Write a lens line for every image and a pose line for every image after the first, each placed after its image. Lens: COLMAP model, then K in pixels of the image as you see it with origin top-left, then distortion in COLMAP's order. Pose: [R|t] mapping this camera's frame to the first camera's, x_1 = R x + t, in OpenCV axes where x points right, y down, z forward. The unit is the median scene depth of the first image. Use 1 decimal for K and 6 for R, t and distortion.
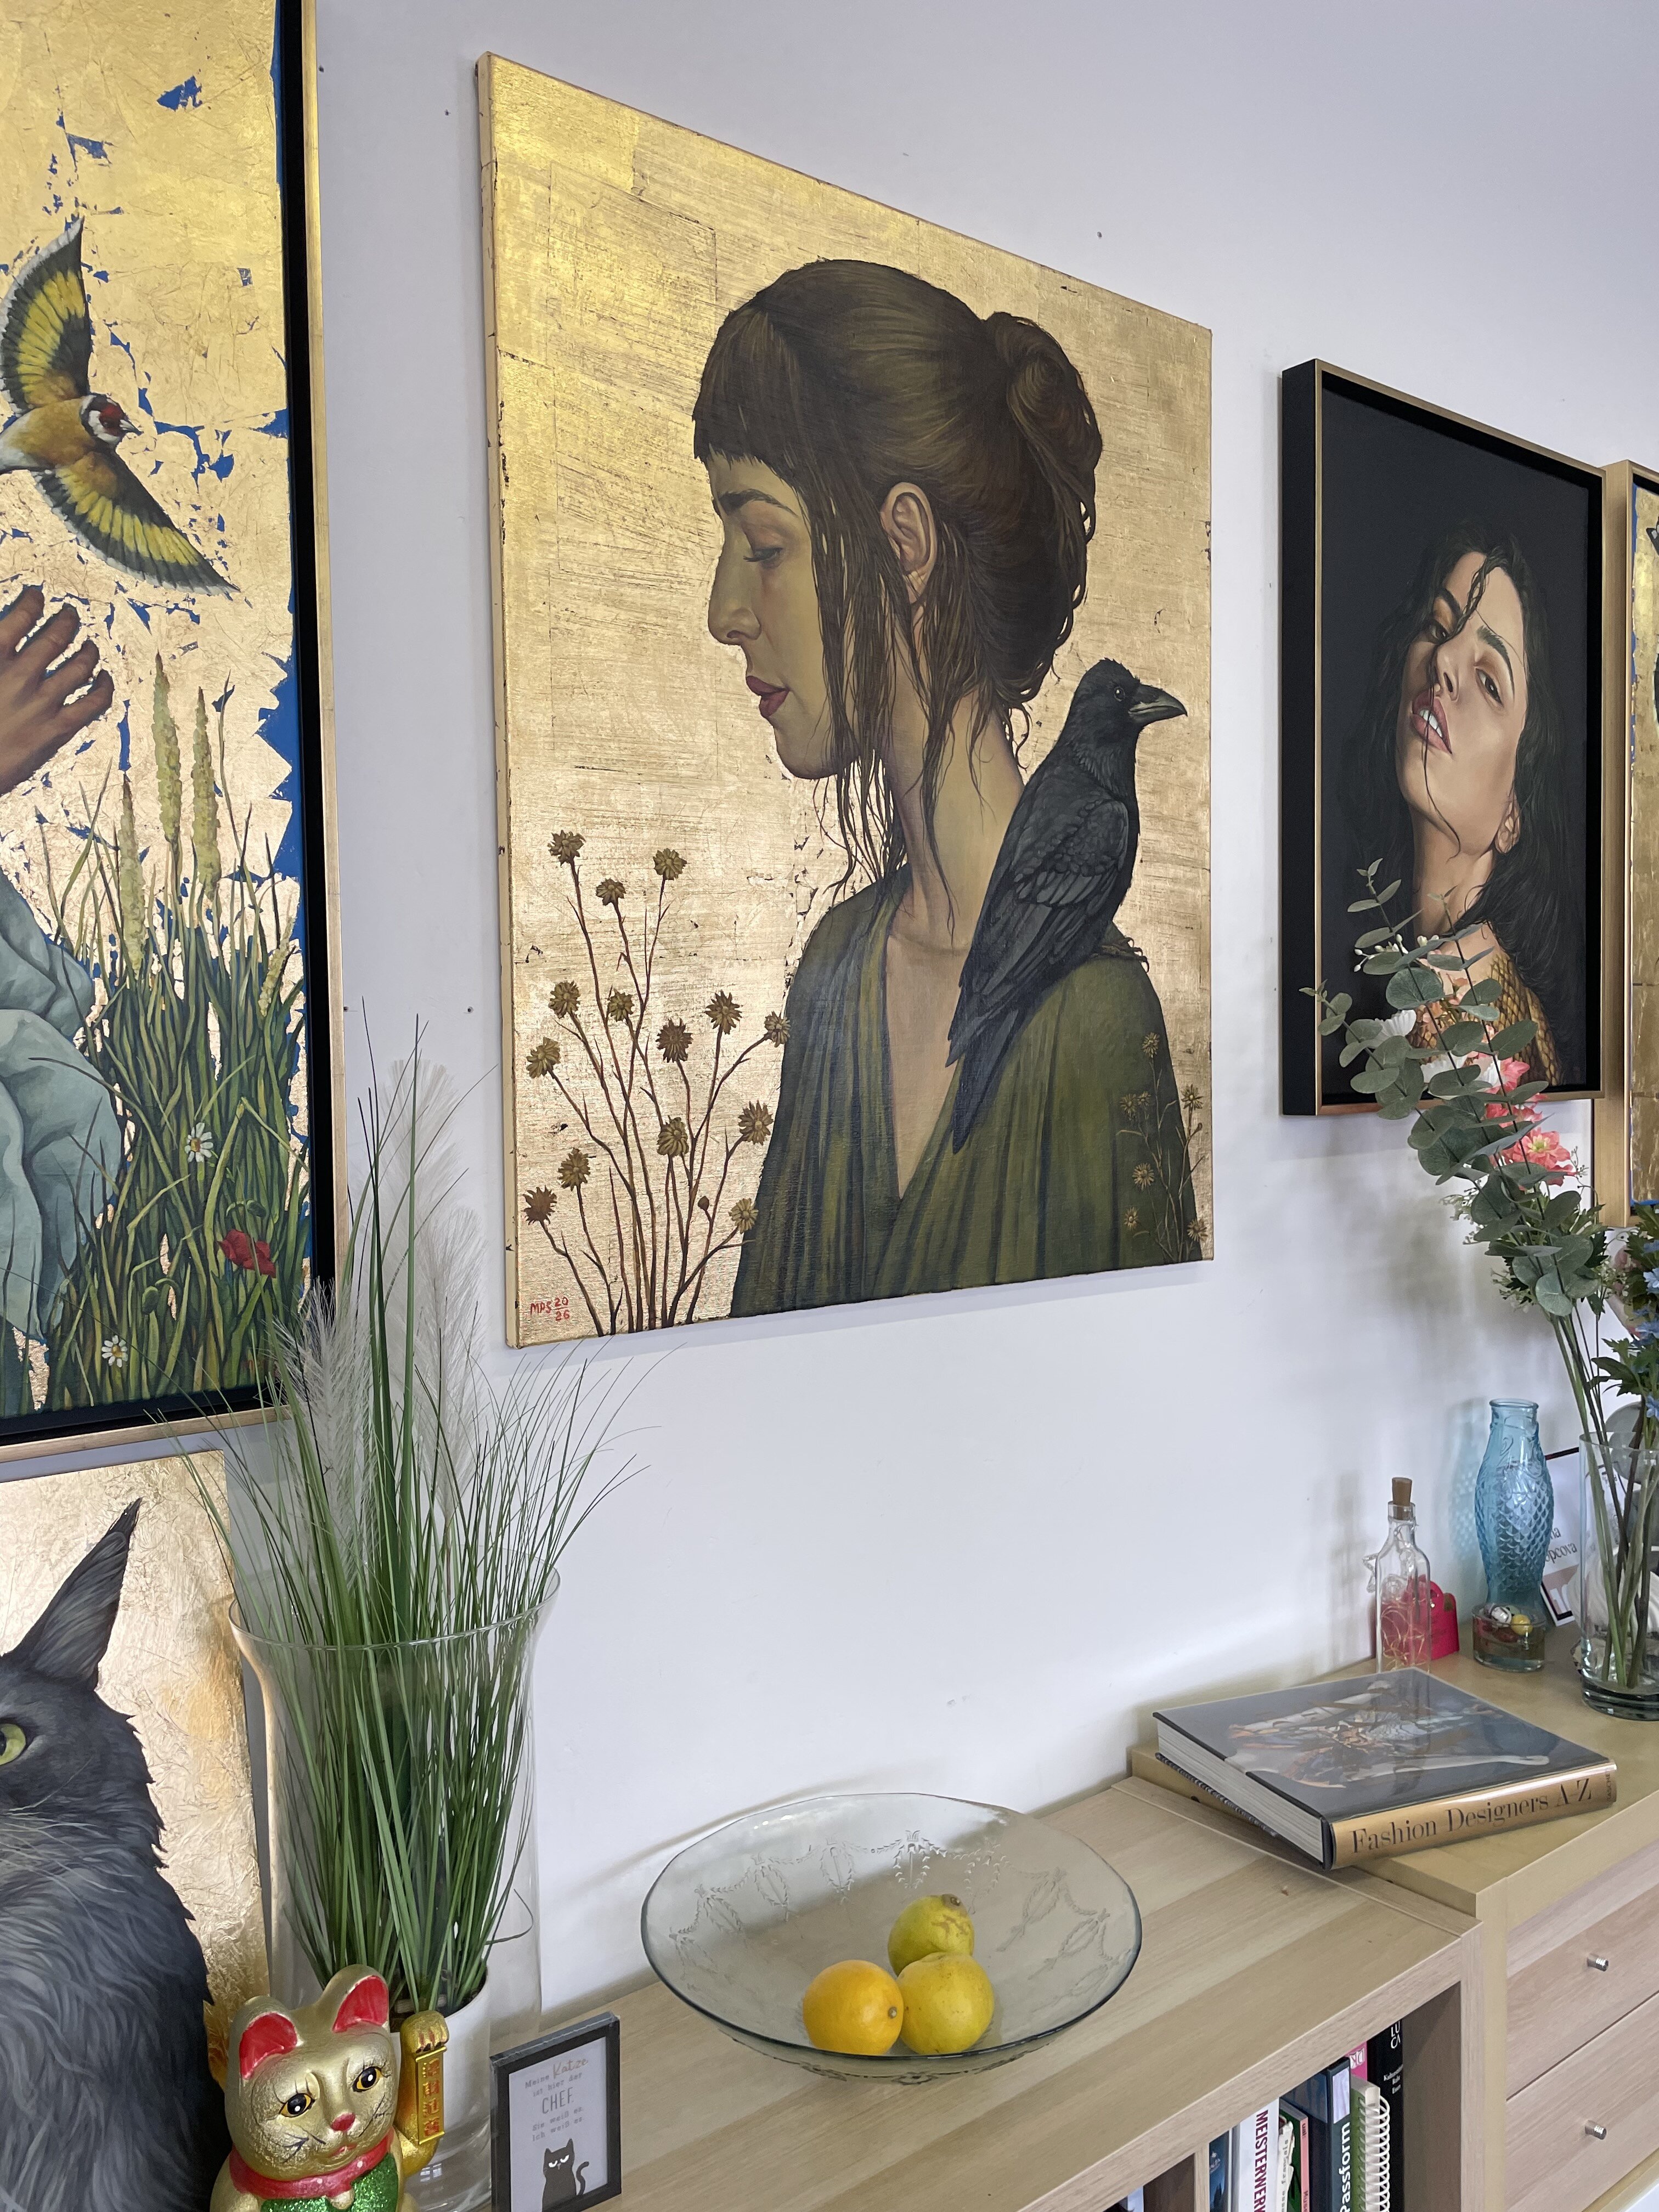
lens RADIAL K [[1628.6, 0, 780.7], [0, 1628.6, 1101.2], [0, 0, 1]] dist [0.085517, -0.117514]
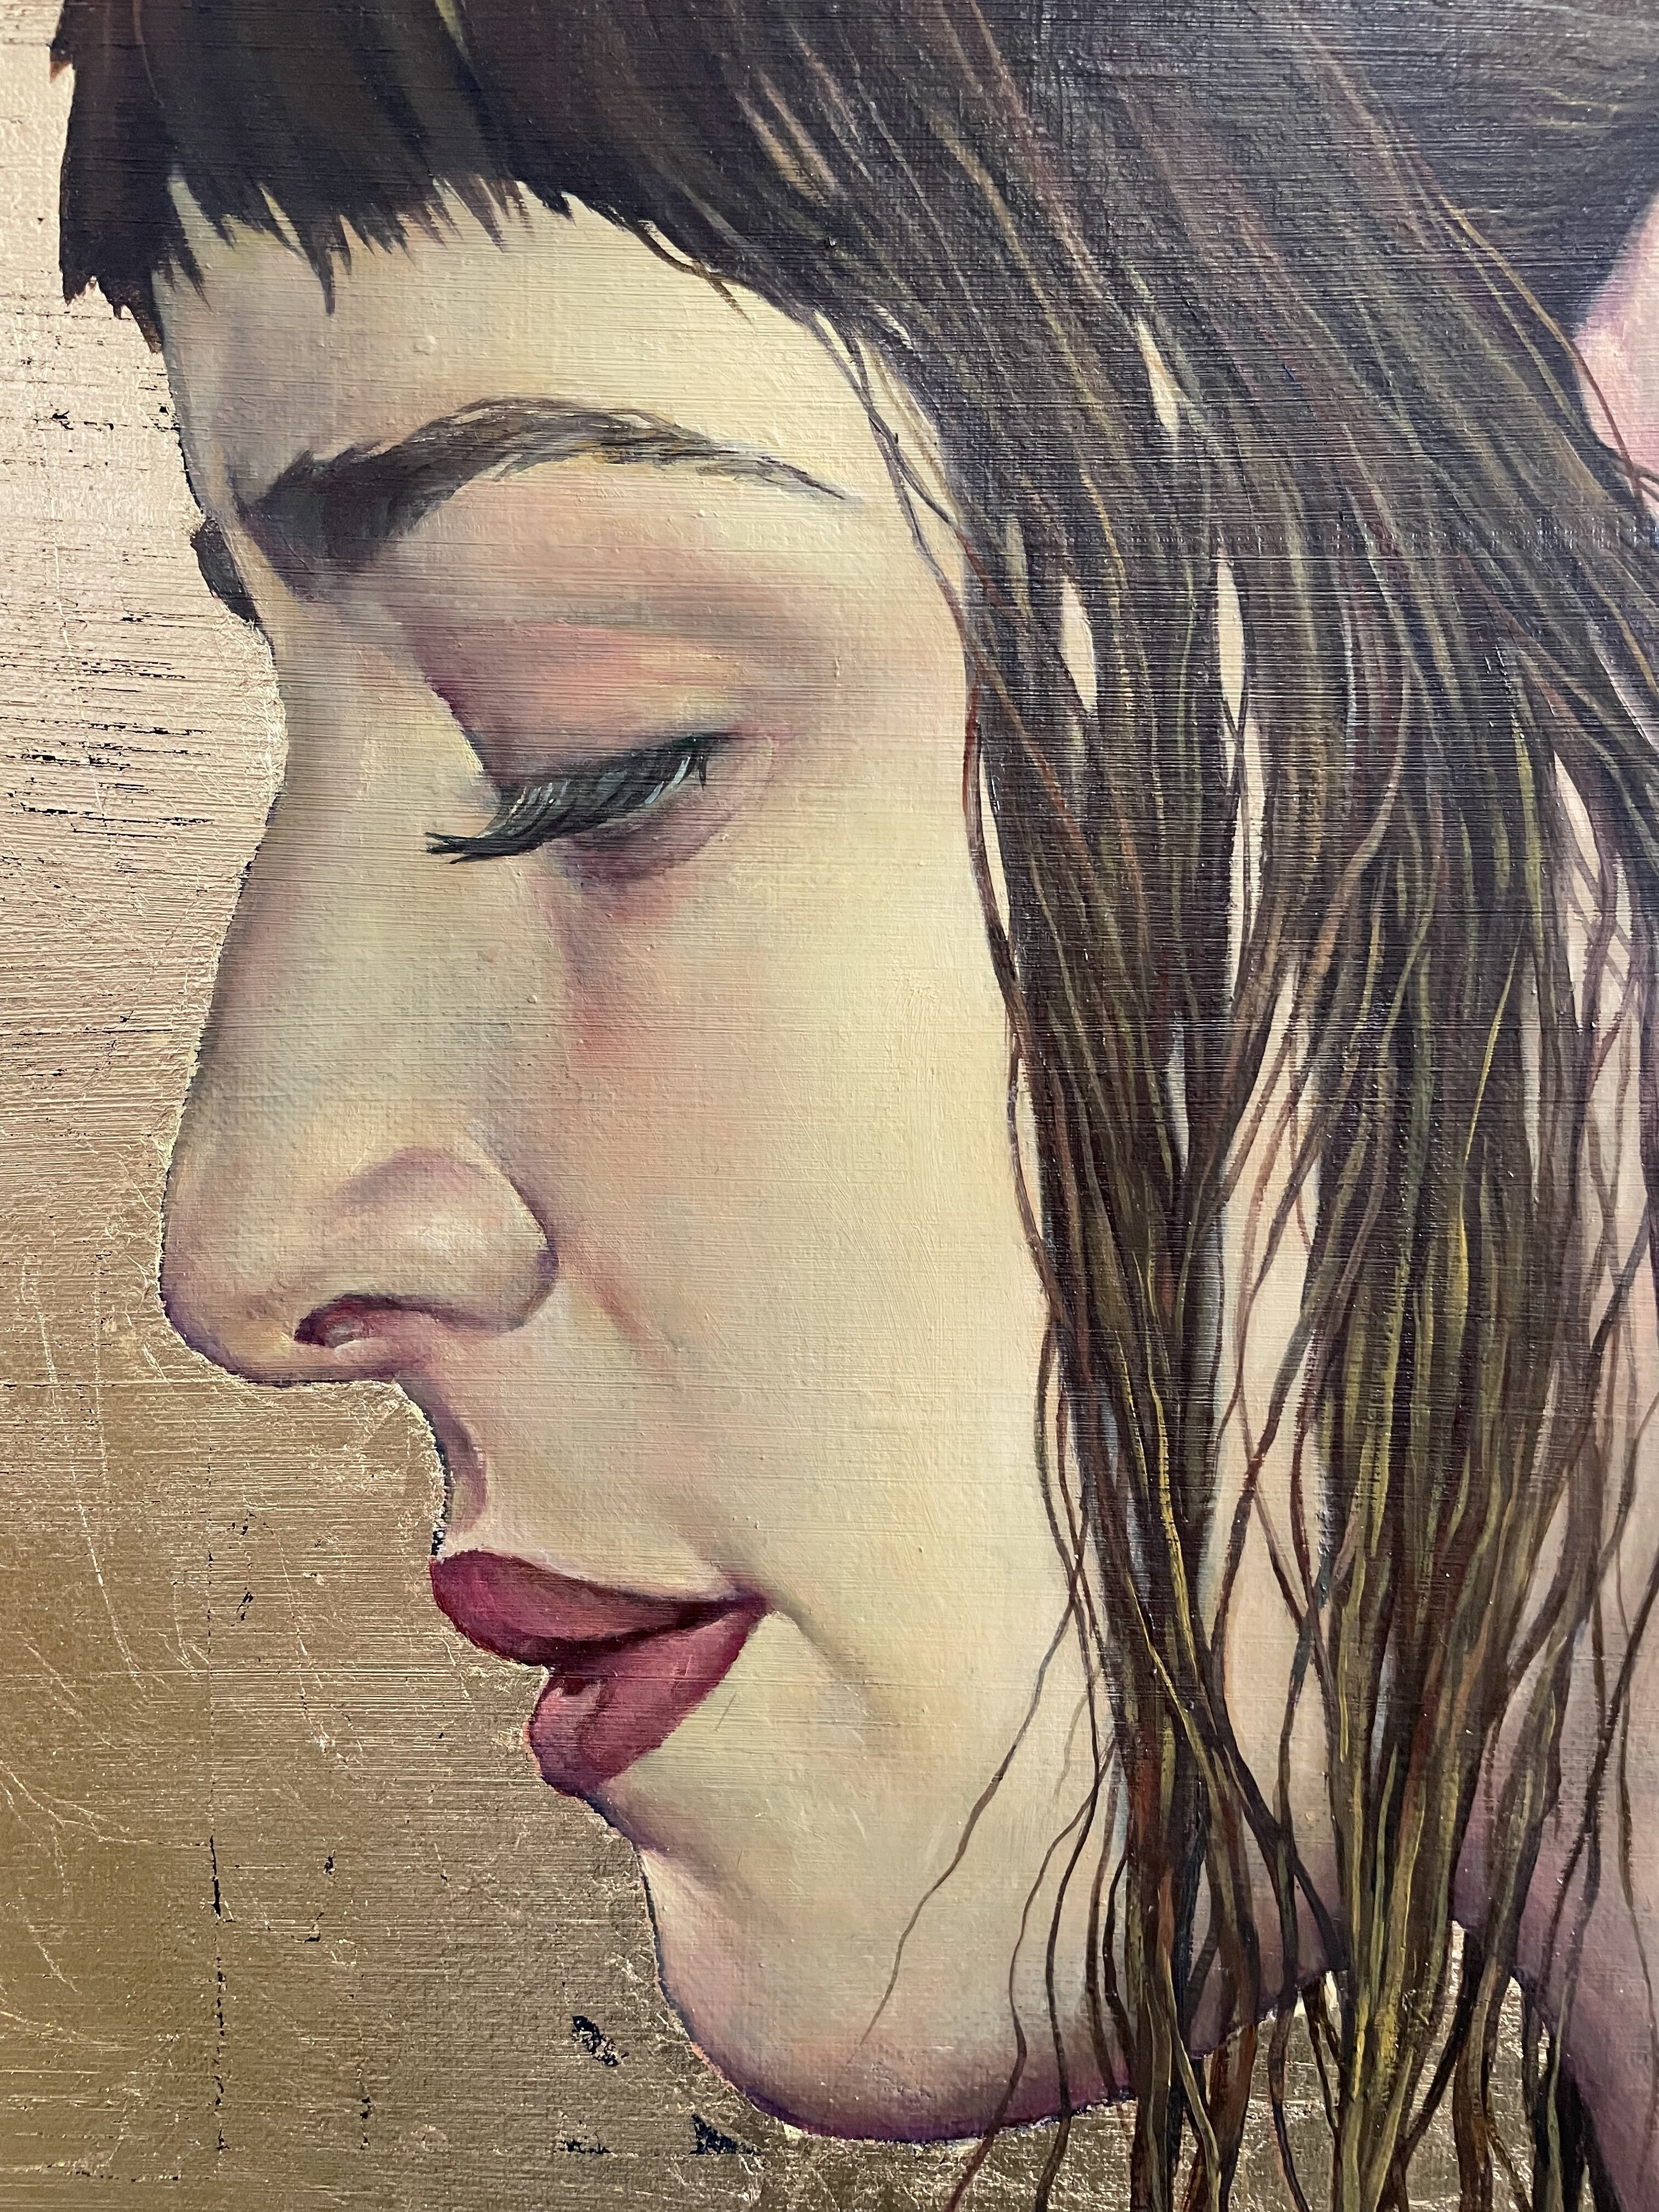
lens RADIAL K [[1628.6, 0, 818.7], [0, 1628.6, 1100.7], [0, 0, 1]] dist [0.085517, -0.117514]
pose [[0.780746, 0.048409, -0.622971, 0.106001], [-0.033212, 0.998800, 0.035990, -0.305608], [0.623965, -0.007409, 0.781417, 0.877387]]
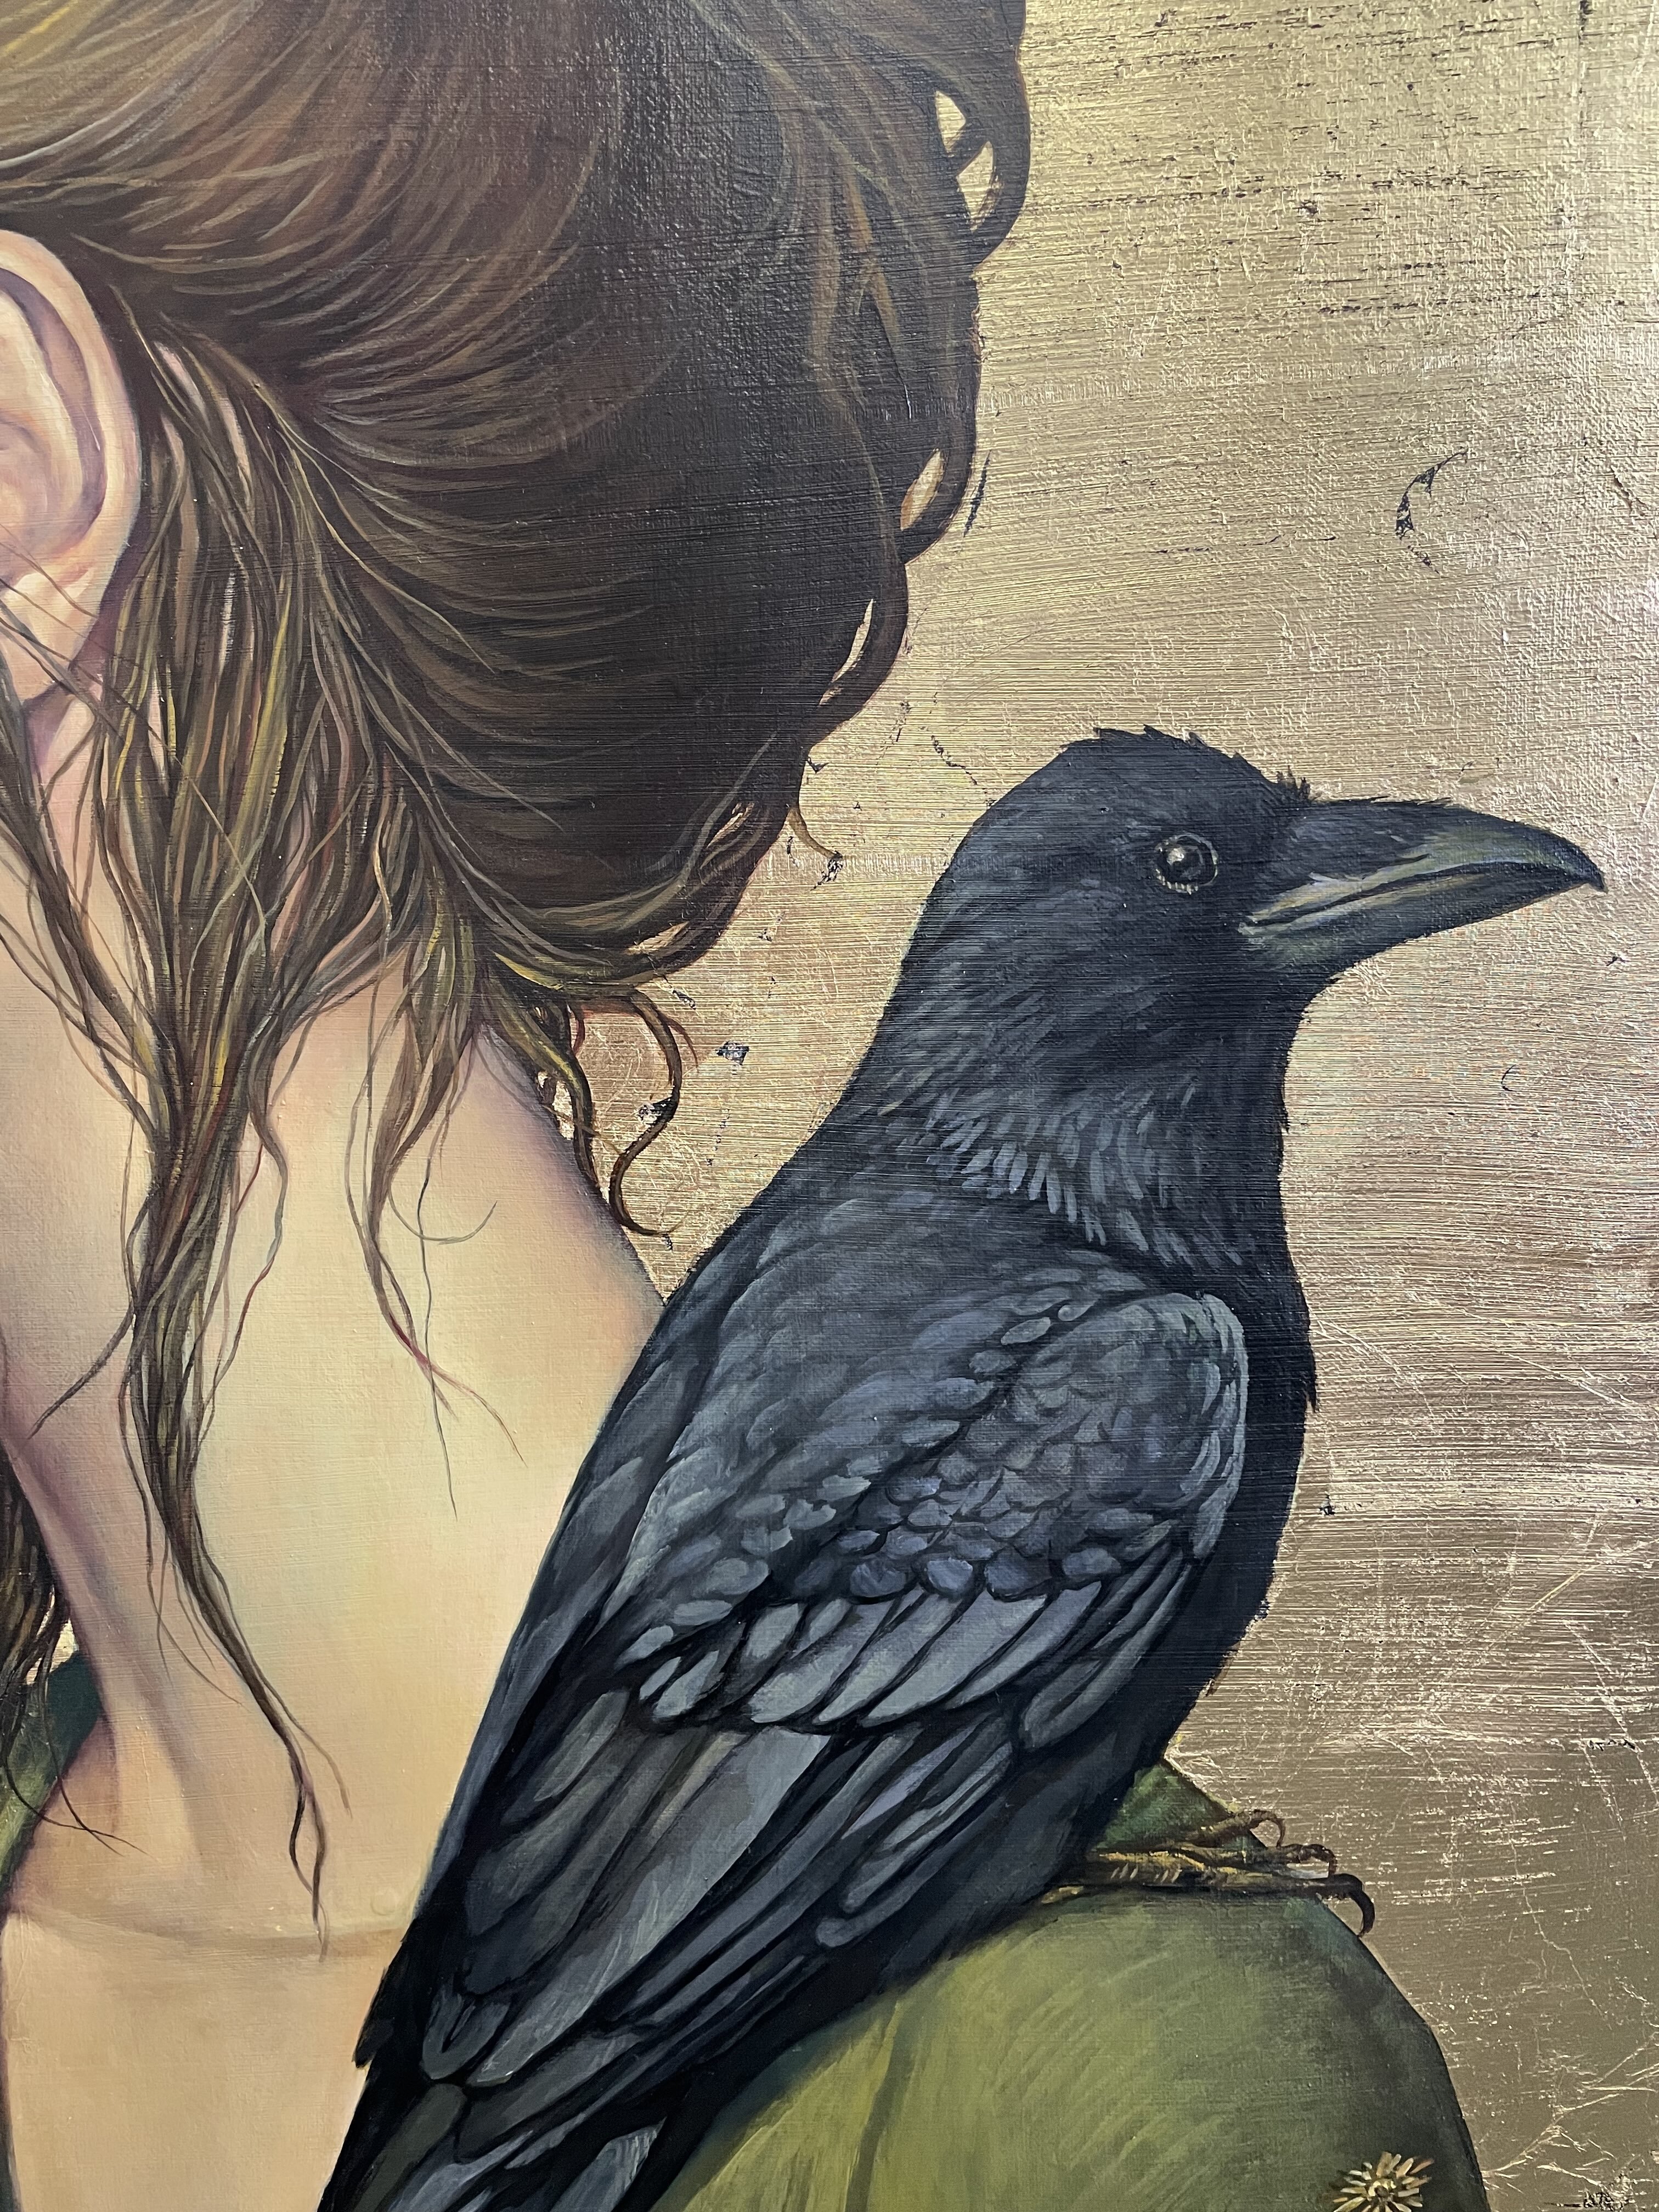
lens RADIAL K [[1628.6, 0, 807.0], [0, 1628.6, 1089.0], [0, 0, 1]] dist [0.085517, -0.117514]
pose [[0.827477, 0.032565, -0.560555, 0.348508], [0.016070, 0.996534, 0.081615, -0.275894], [0.561270, -0.076542, 0.824086, 0.896158]]
